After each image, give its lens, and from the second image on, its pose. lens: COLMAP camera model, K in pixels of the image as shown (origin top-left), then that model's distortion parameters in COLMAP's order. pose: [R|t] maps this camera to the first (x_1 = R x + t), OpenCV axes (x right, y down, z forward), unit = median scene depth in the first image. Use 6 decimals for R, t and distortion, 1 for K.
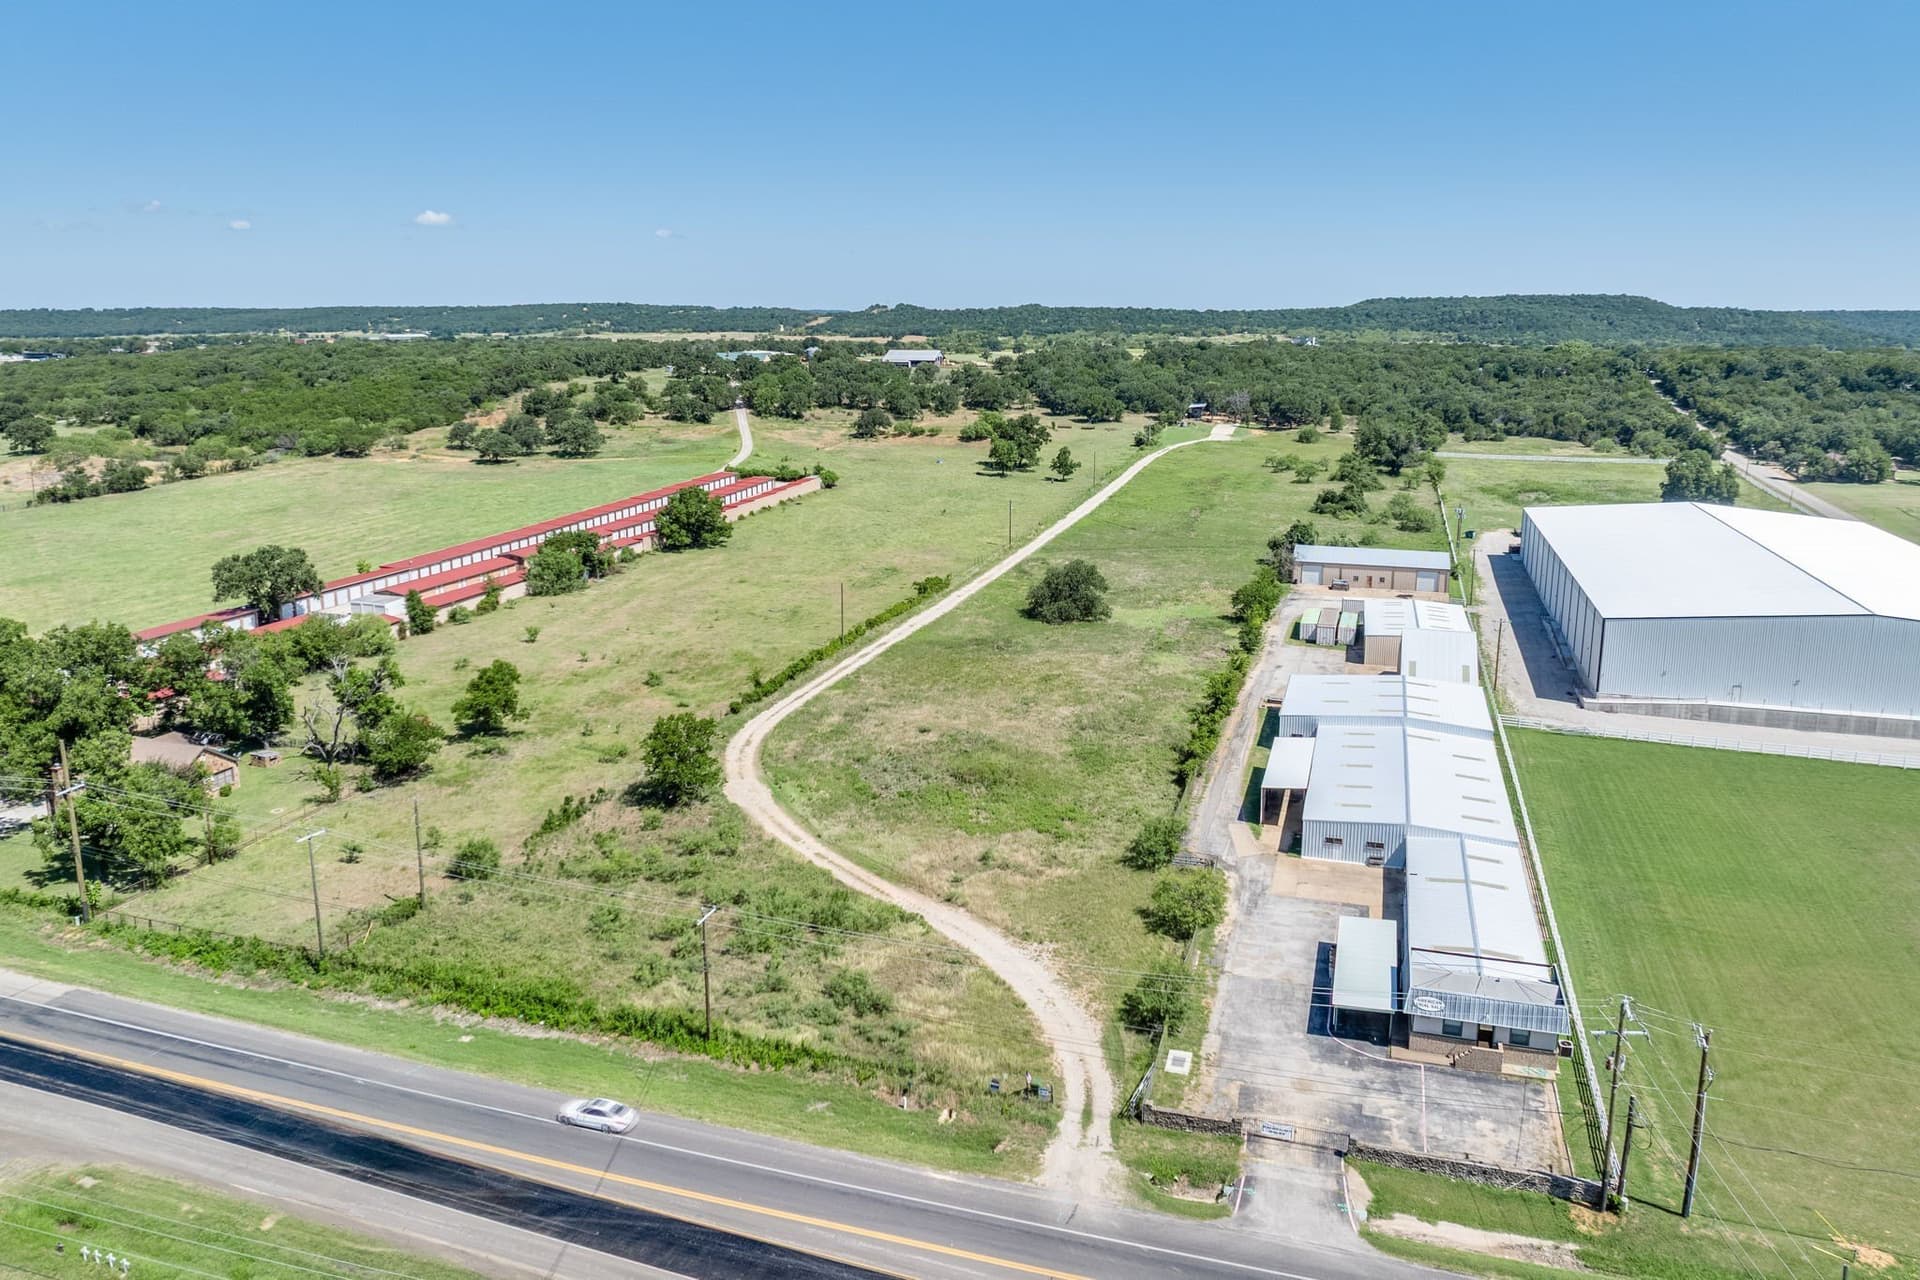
lens RADIAL K [[1339.1, 0, 960.9], [0, 1339.1, 628.5], [0, 0, 1]] dist [-0.045455, 0.010383]
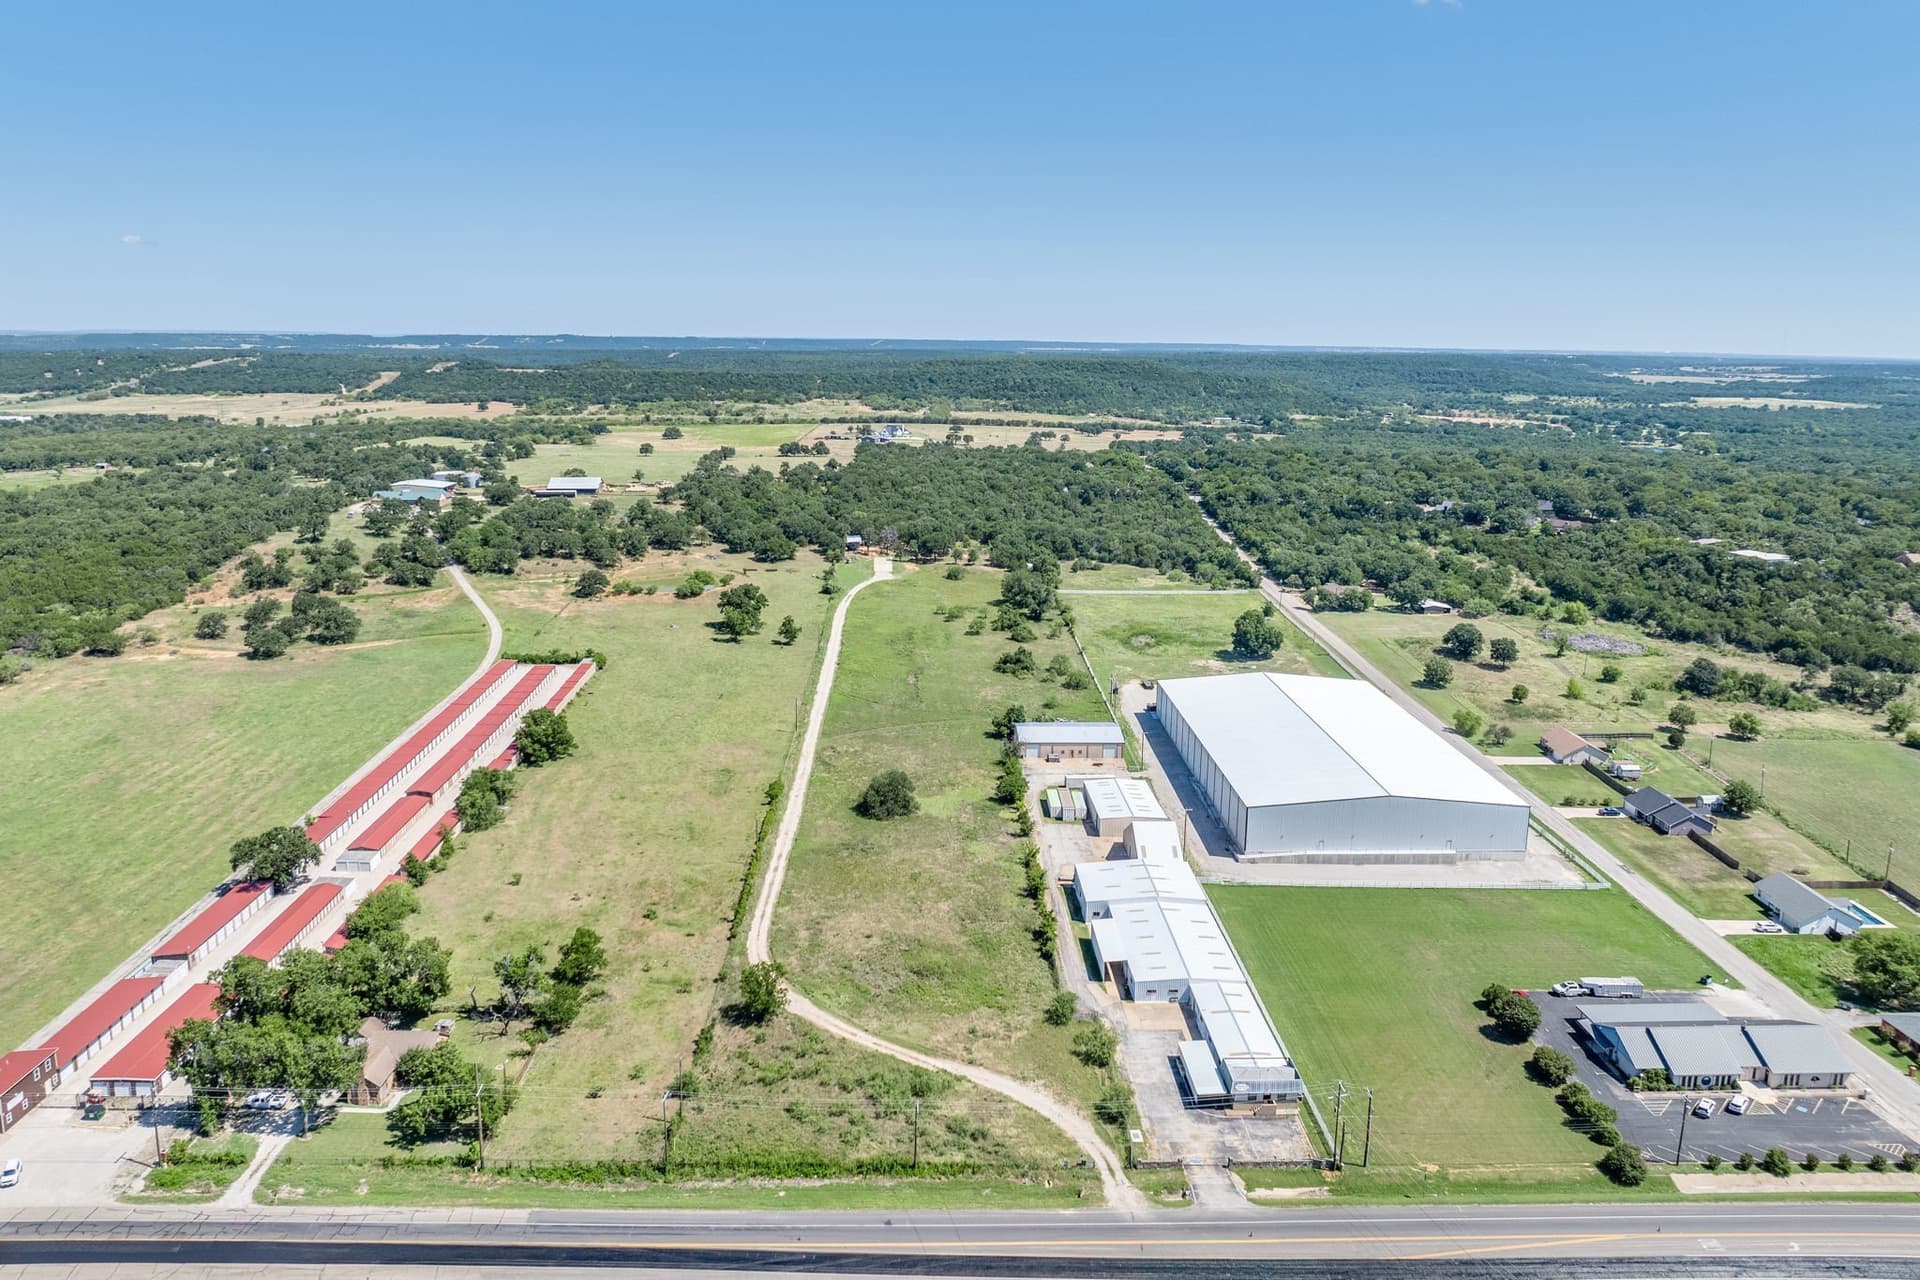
lens RADIAL K [[1339.1, 0, 965.9], [0, 1339.1, 635.3], [0, 0, 1]] dist [-0.045455, 0.010383]
pose [[0.943110, -0.061472, 0.326748, -0.176452], [0.063927, 0.997949, 0.003230, -0.117036], [-0.326276, 0.017842, 0.945106, -0.217126]]
